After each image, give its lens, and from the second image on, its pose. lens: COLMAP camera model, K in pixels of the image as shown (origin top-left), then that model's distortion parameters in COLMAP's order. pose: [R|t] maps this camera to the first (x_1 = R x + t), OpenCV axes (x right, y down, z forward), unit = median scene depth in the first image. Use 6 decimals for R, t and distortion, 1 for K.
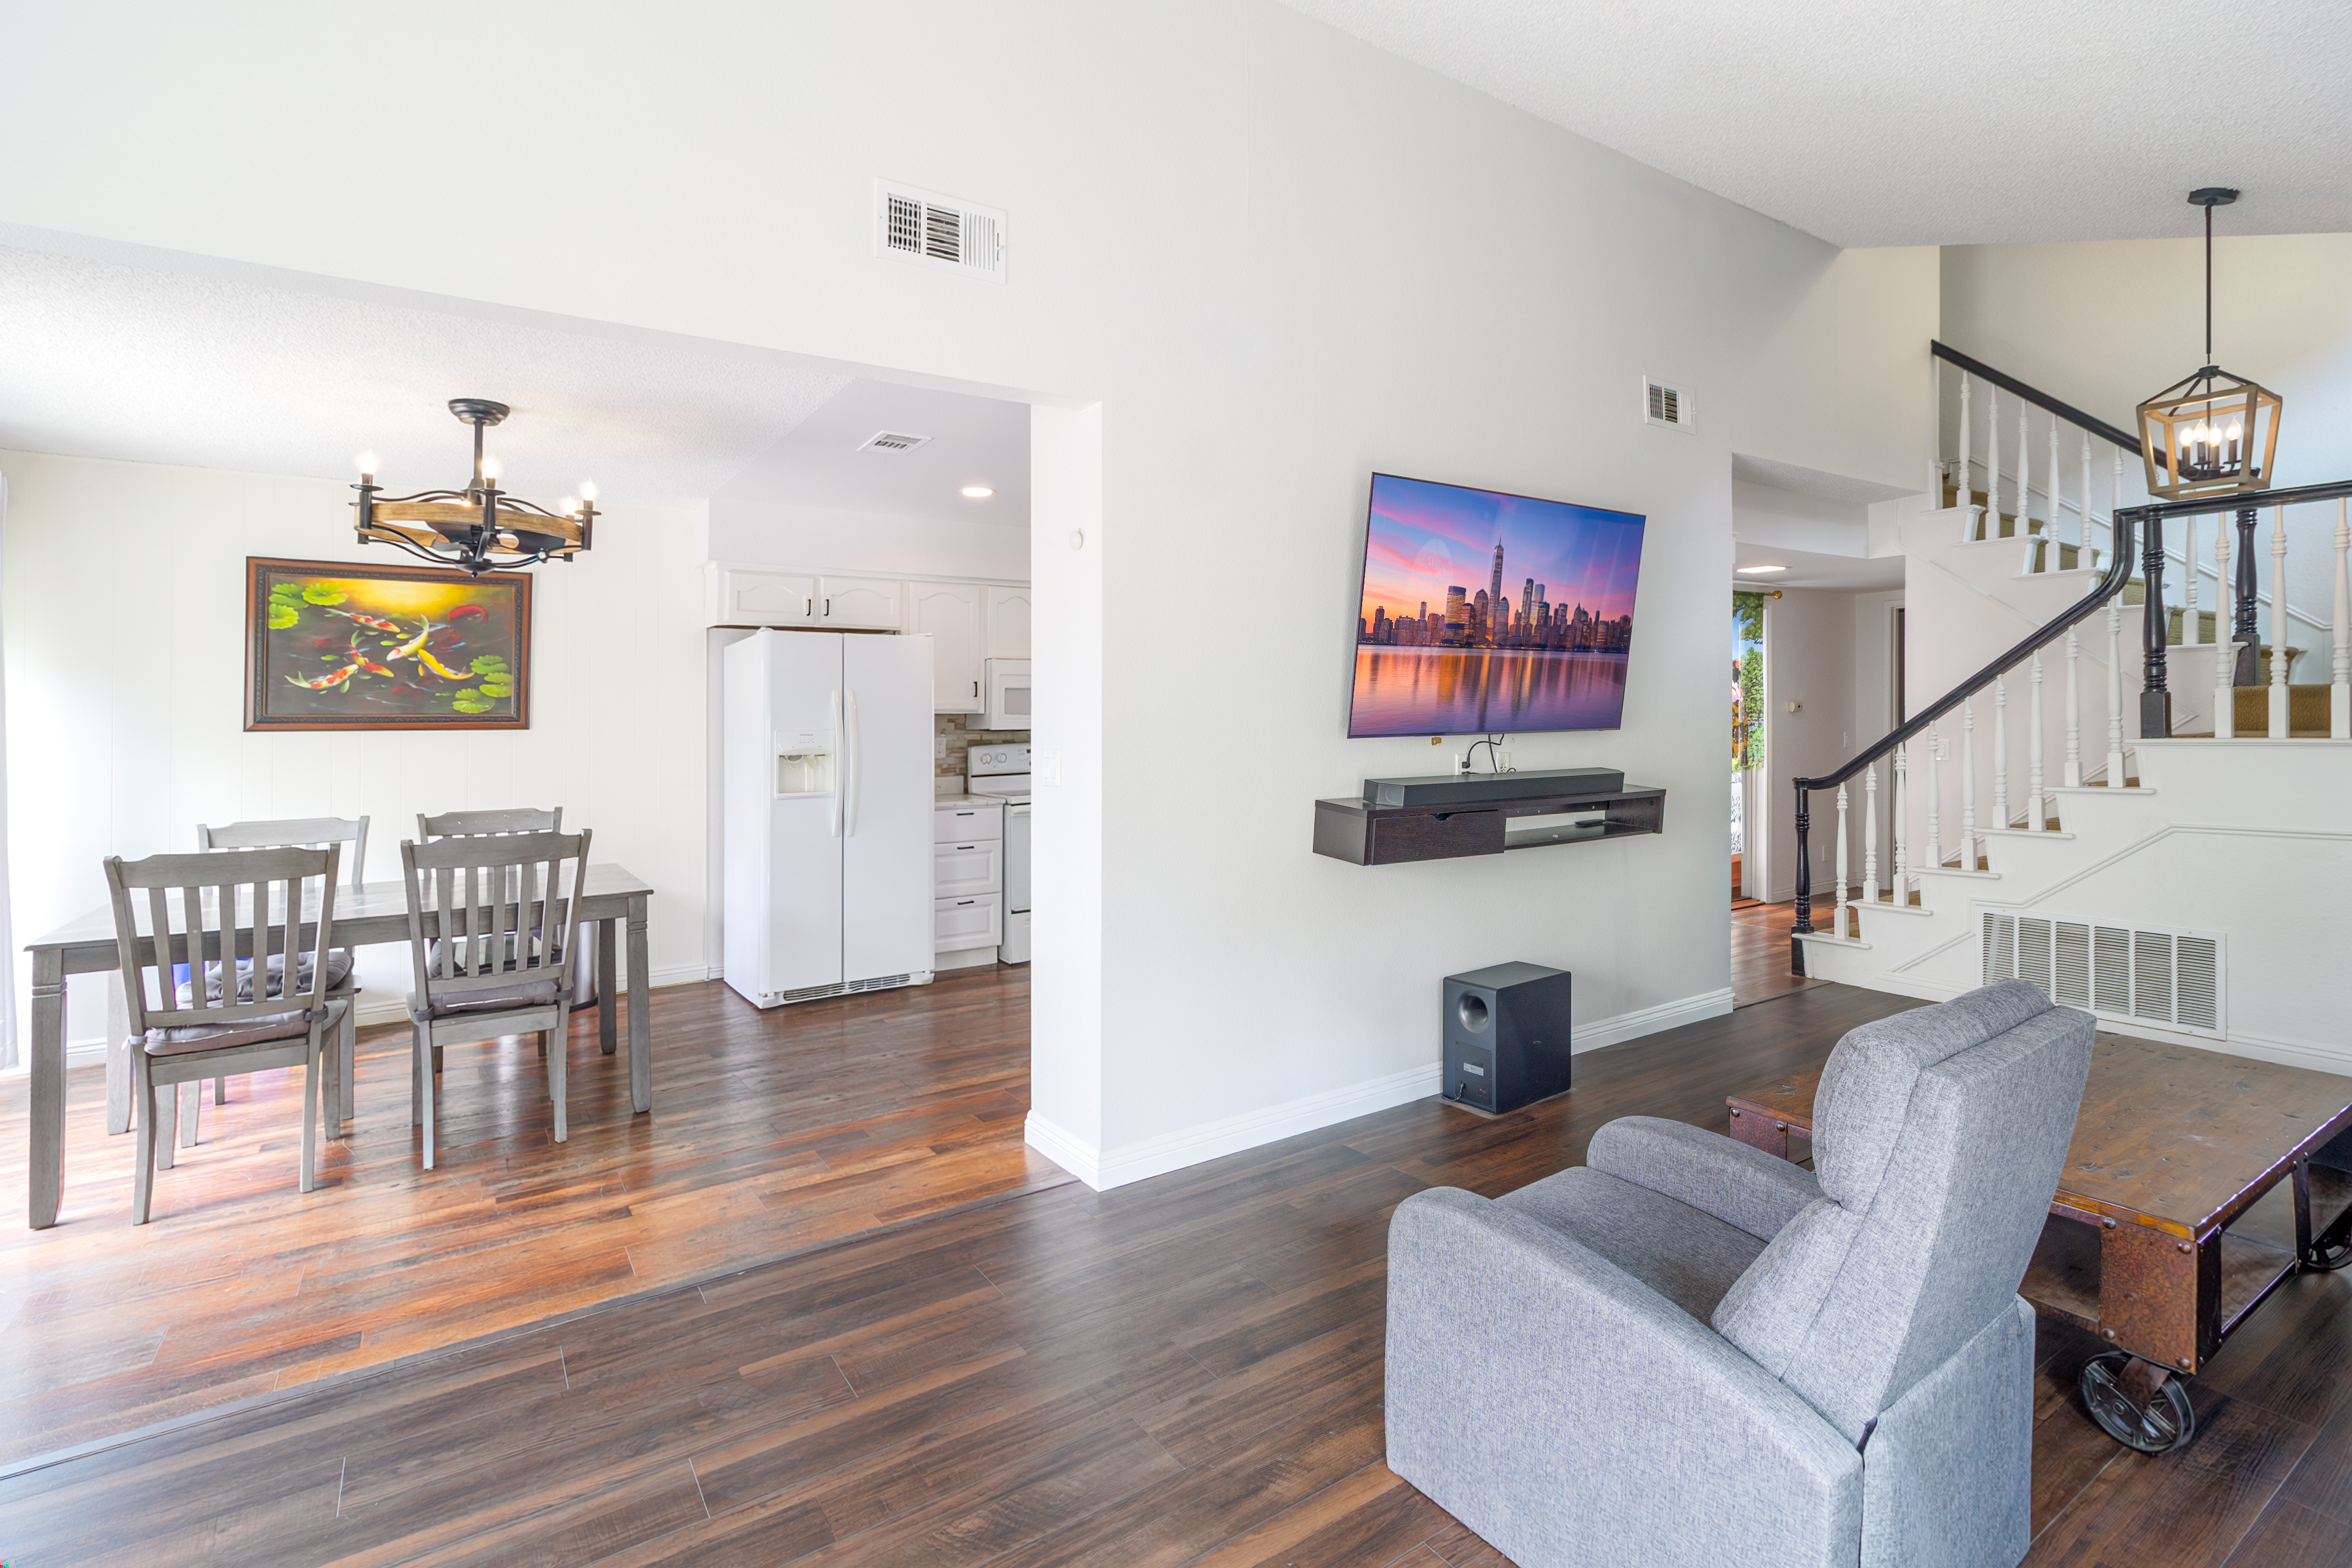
lens RADIAL K [[1108.0, 0, 1178.7], [0, 1108.0, 709.8], [0, 0, 1]] dist [0.000343, 0.000100]
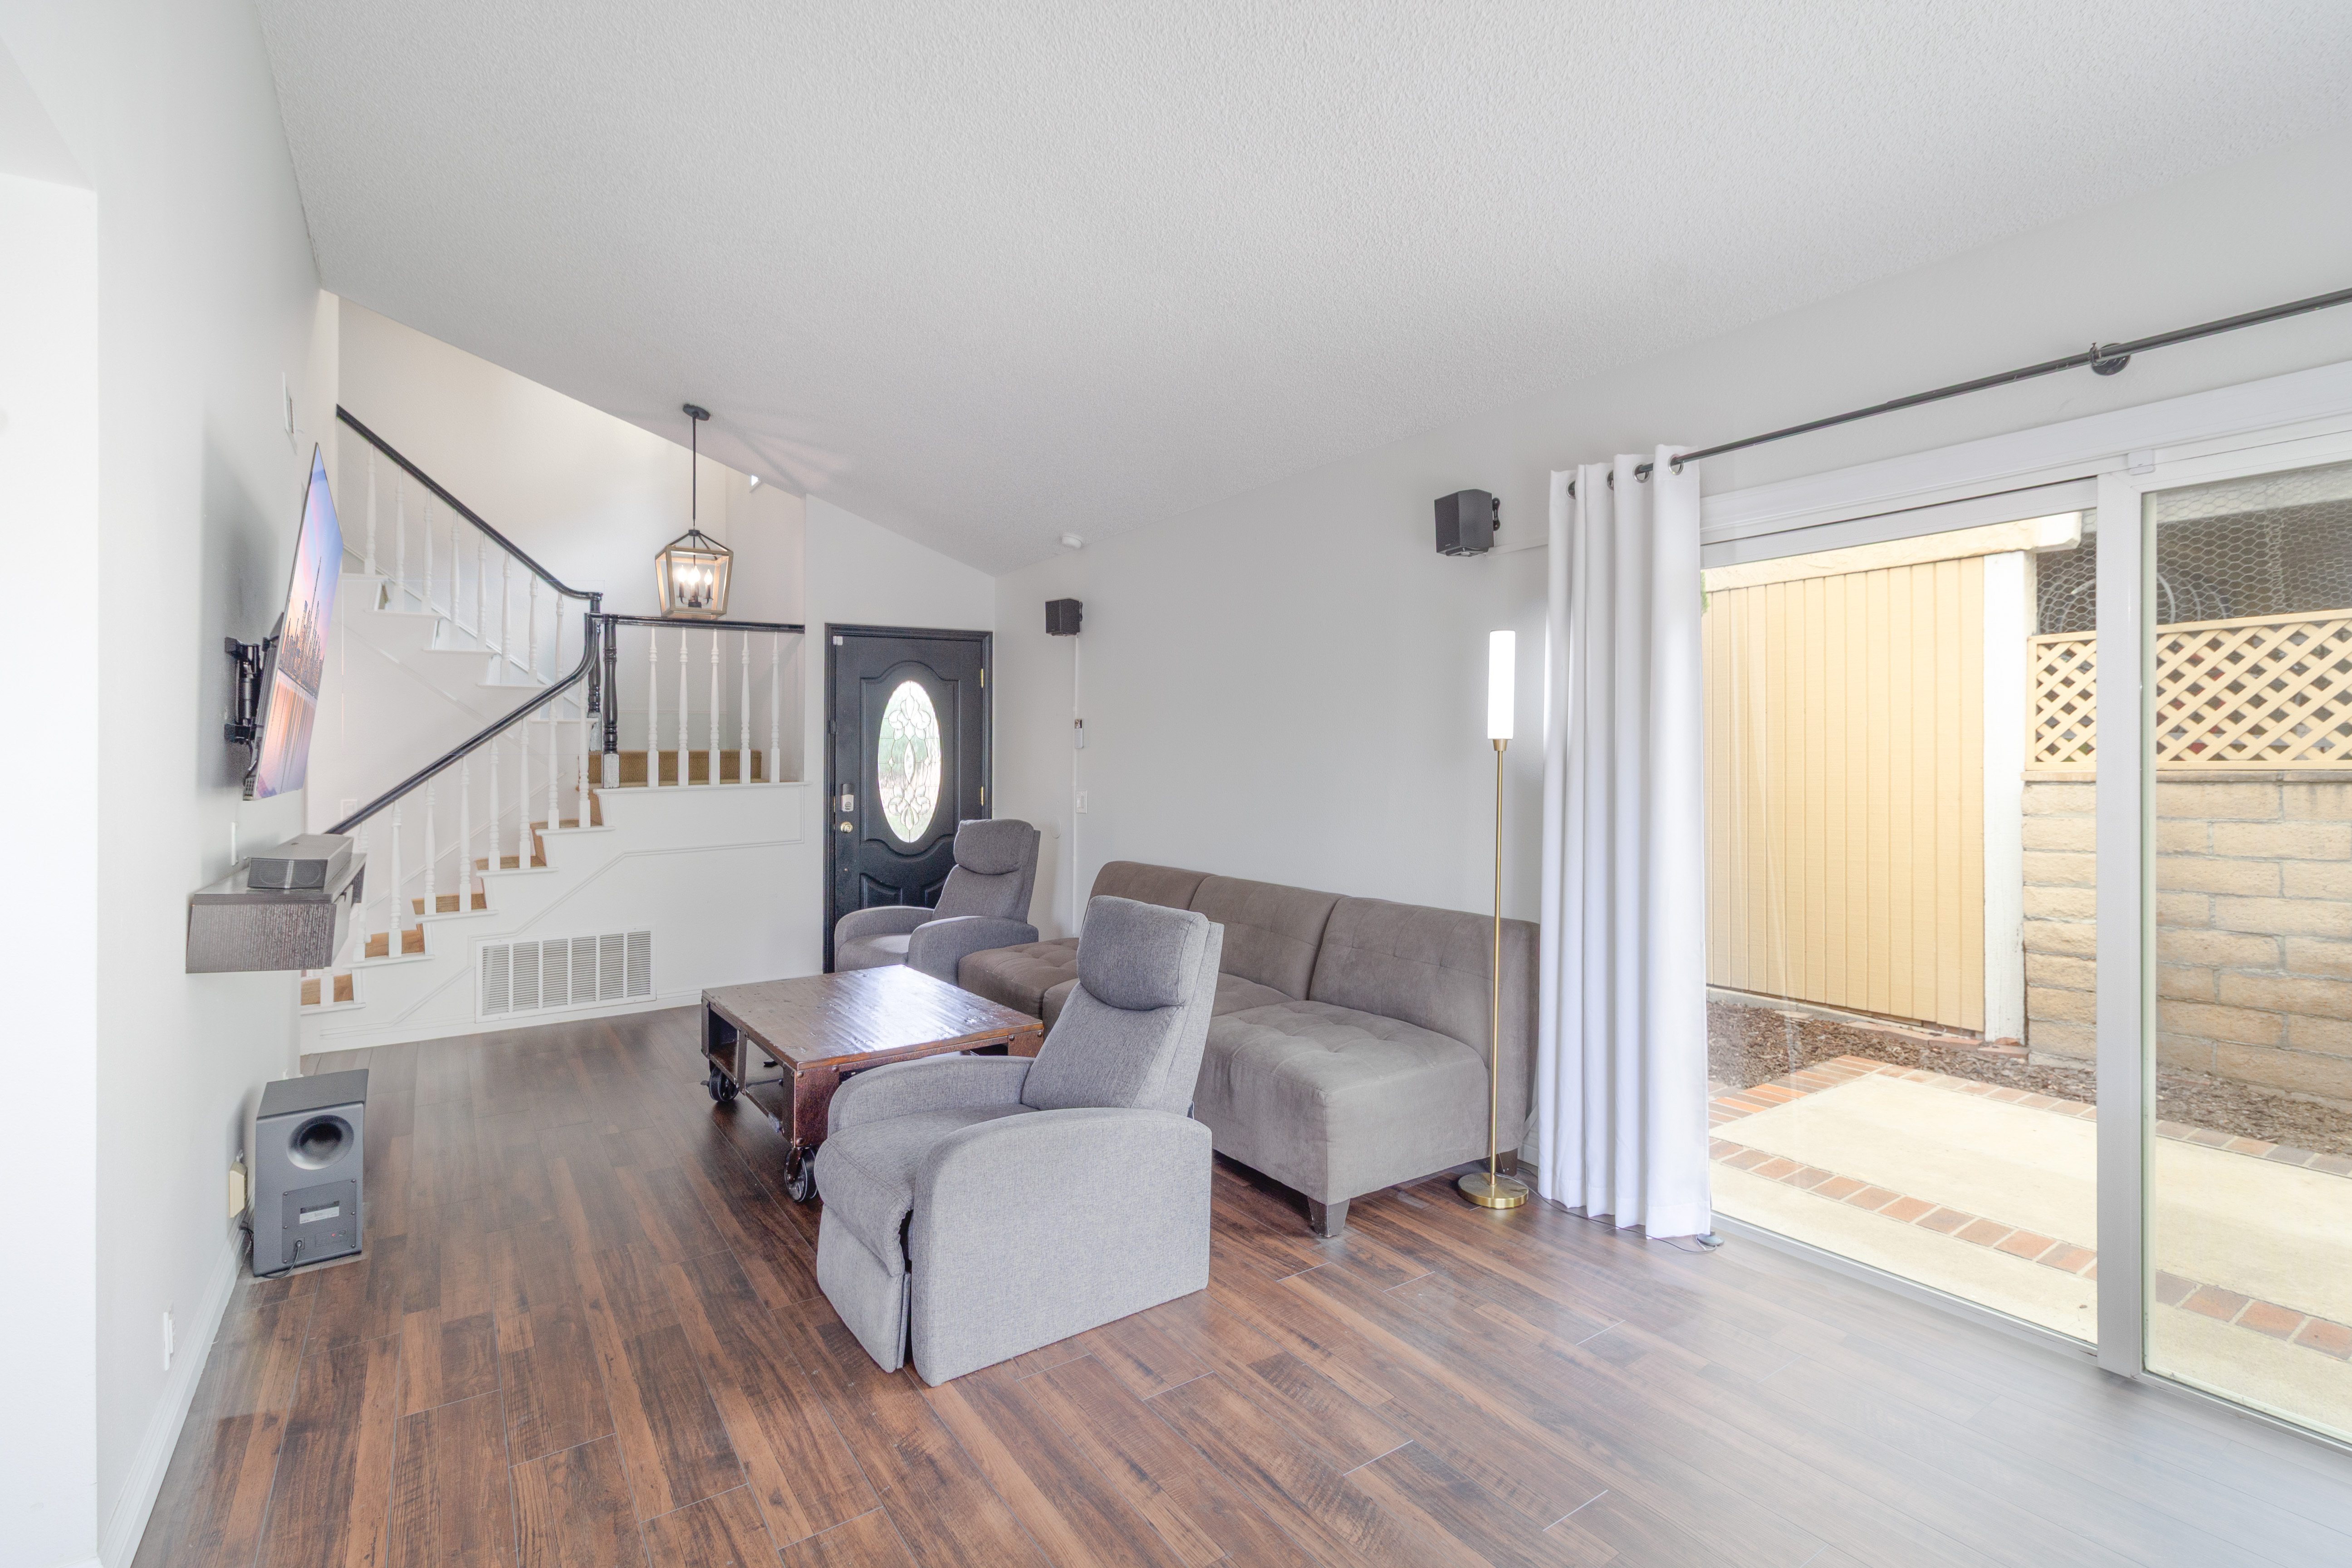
lens RADIAL K [[1100.4, 0, 1187.2], [0, 1100.4, 761.4], [0, 0, 1]] dist [-0.002073, -0.000370]
pose [[-0.015500, 0.006063, 0.999861, -0.459097], [0.005901, 0.999965, -0.005972, 0.005688], [-0.999862, 0.005807, -0.015536, 0.334541]]
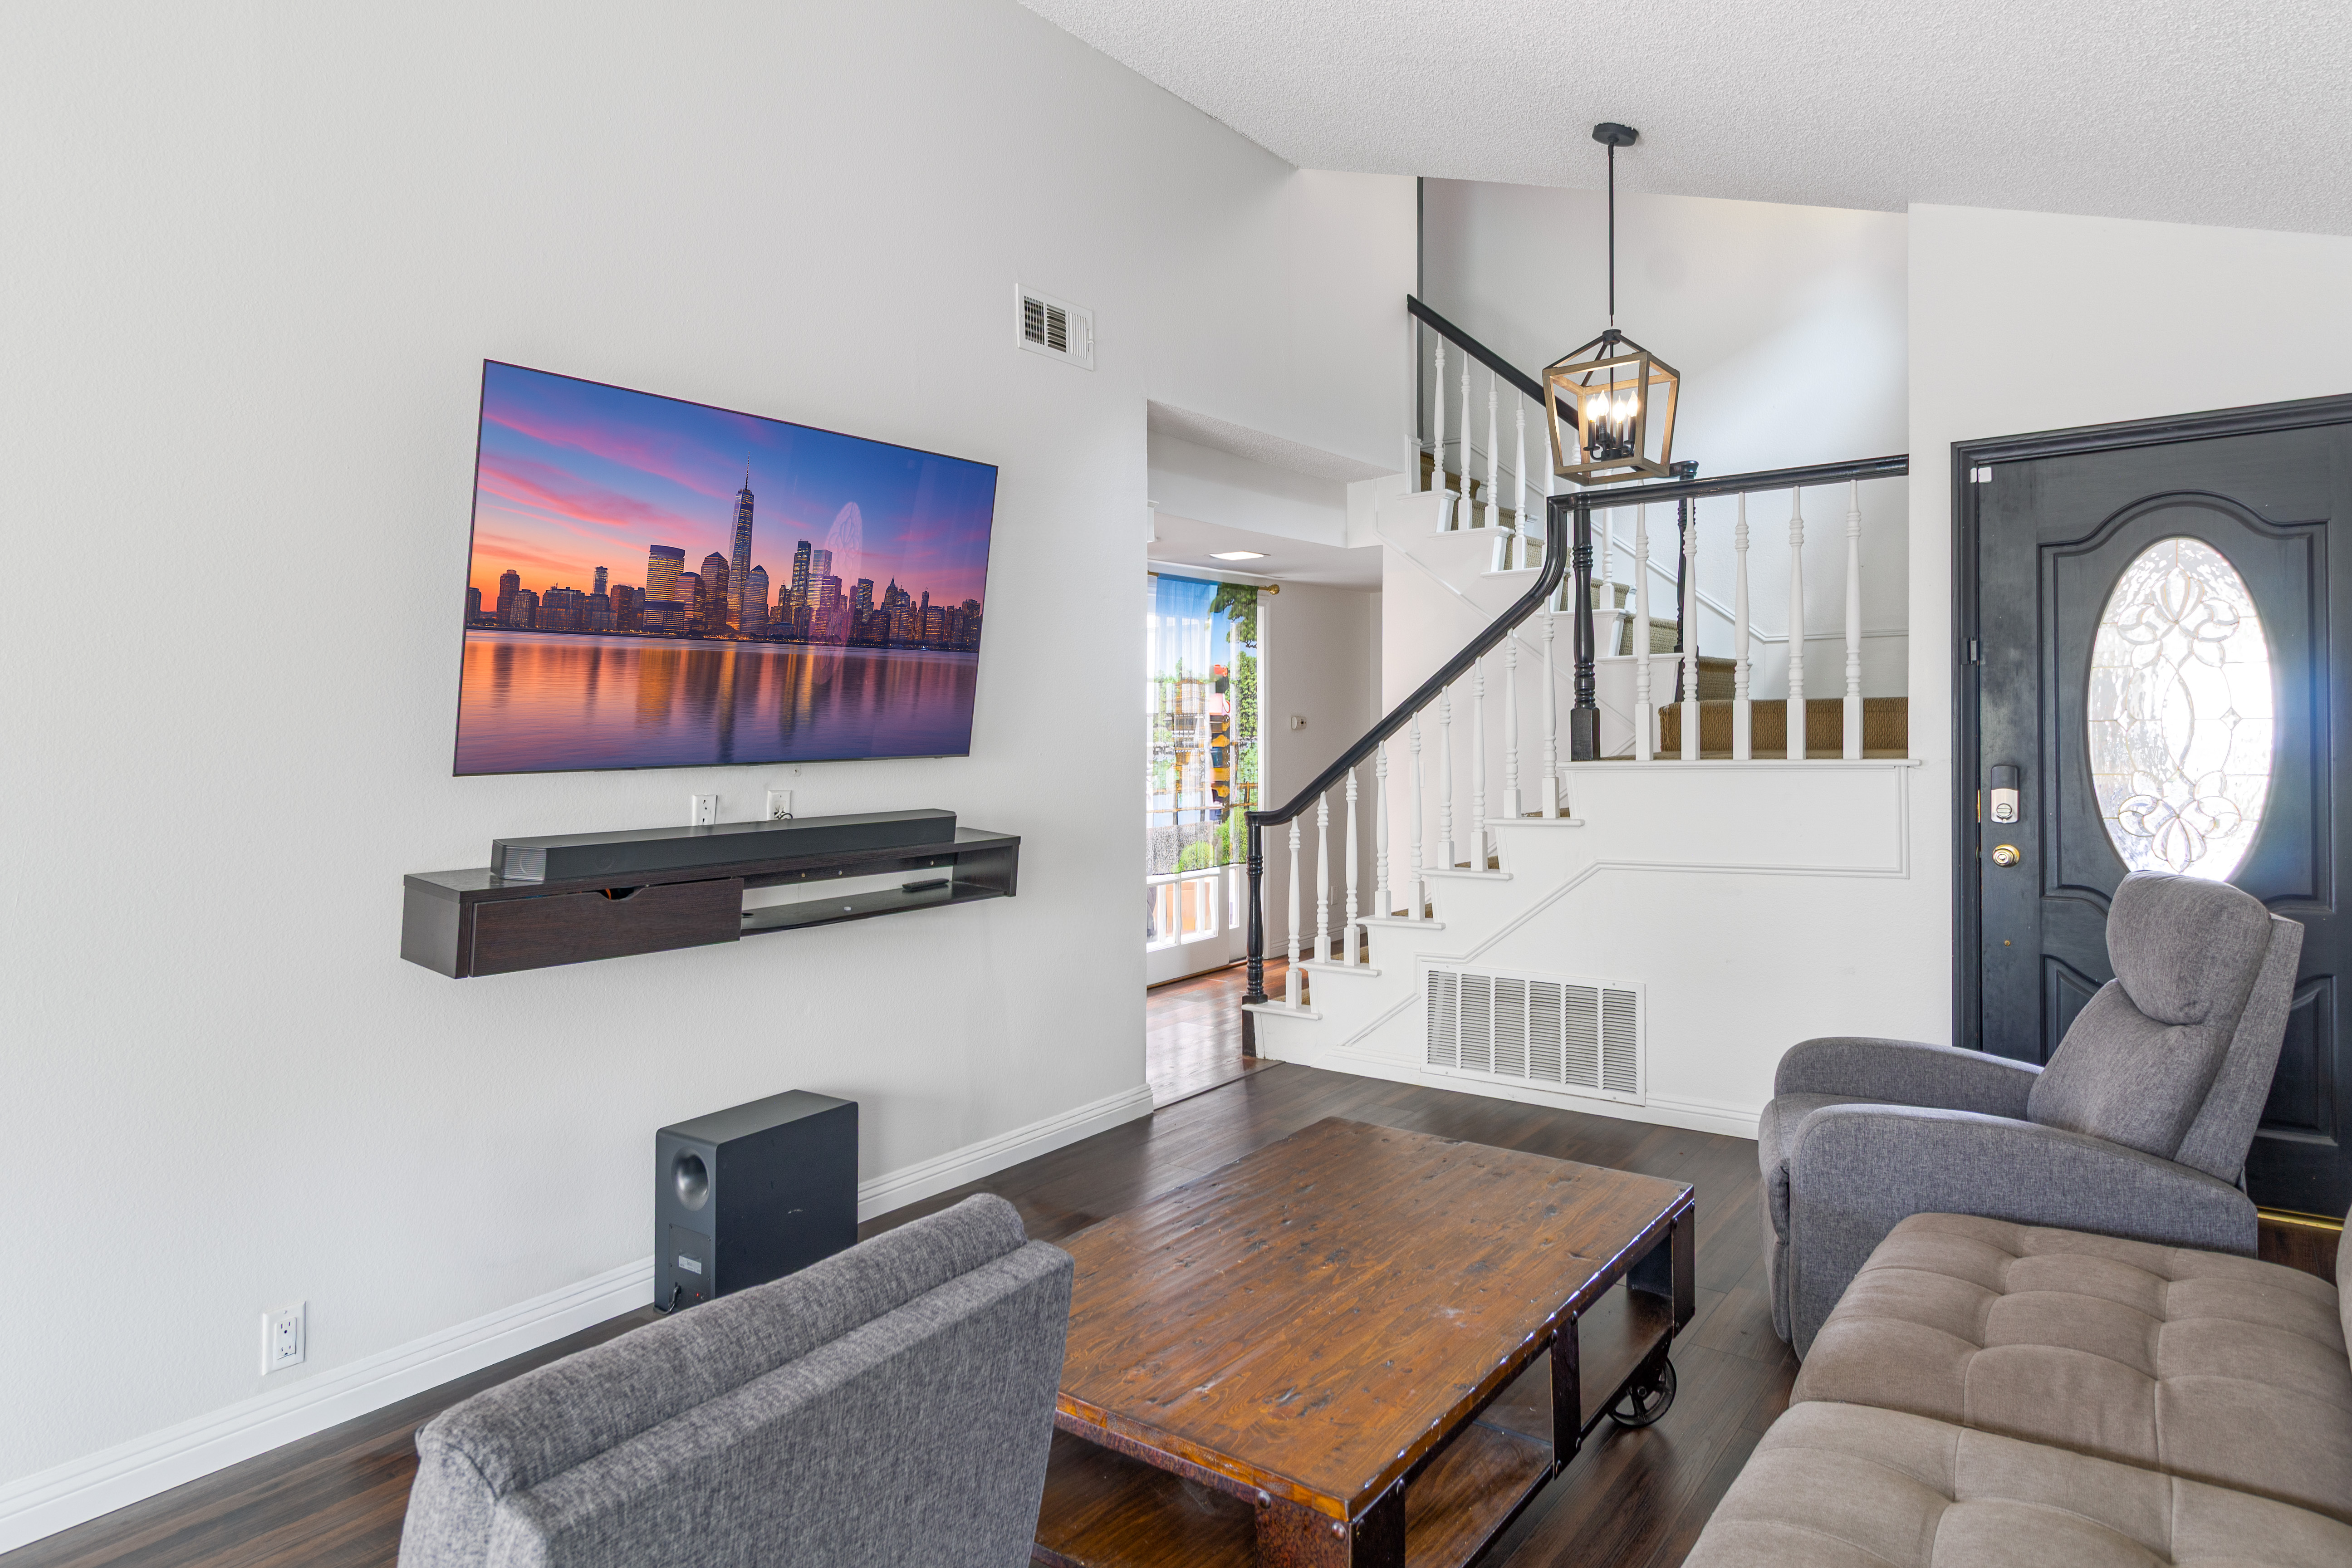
lens RADIAL K [[1340.6, 0, 1178.4], [0, 1340.6, 718.6], [0, 0, 1]] dist [-0.003087, 0.000313]
pose [[0.945038, 0.001566, 0.326958, 0.242093], [-0.000243, 0.999992, -0.004087, -0.003458], [-0.326962, 0.003783, 0.945030, 0.114434]]
